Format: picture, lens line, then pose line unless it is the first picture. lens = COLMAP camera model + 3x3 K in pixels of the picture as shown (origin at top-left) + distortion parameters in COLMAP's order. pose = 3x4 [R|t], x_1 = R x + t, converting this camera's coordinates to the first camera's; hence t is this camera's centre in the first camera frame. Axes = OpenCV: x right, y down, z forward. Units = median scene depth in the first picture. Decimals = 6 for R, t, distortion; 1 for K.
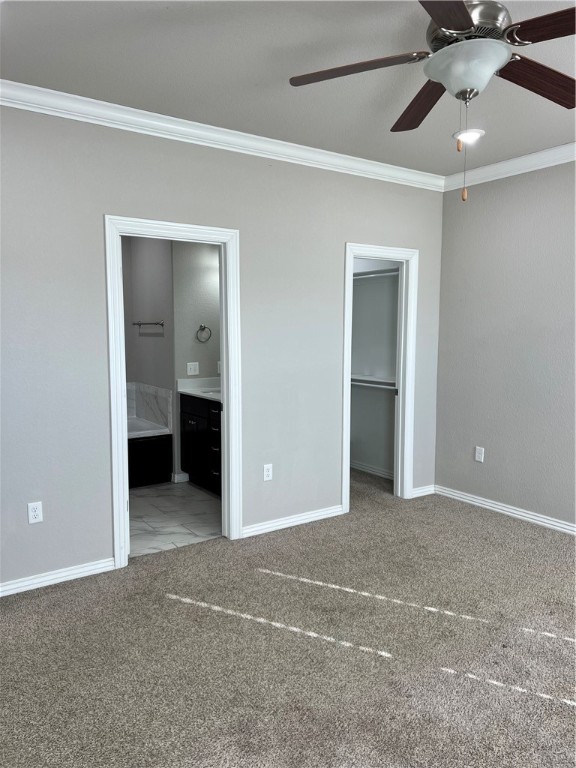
lens RADIAL K [[576.7, 0, 292.0], [0, 576.7, 385.3], [0, 0, 1]] dist [0.000553, -0.009567]
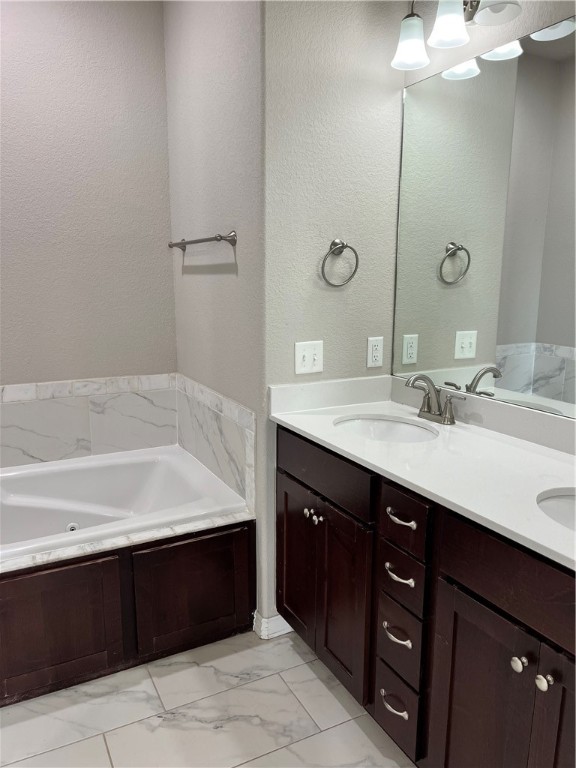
lens RADIAL K [[576.7, 0, 284.7], [0, 576.7, 386.2], [0, 0, 1]] dist [0.000553, -0.009567]
pose [[0.990765, 0.027497, -0.132775, -0.136700], [-0.014827, 0.995321, 0.095483, -0.045845], [0.134780, -0.092633, 0.986536, 0.615334]]
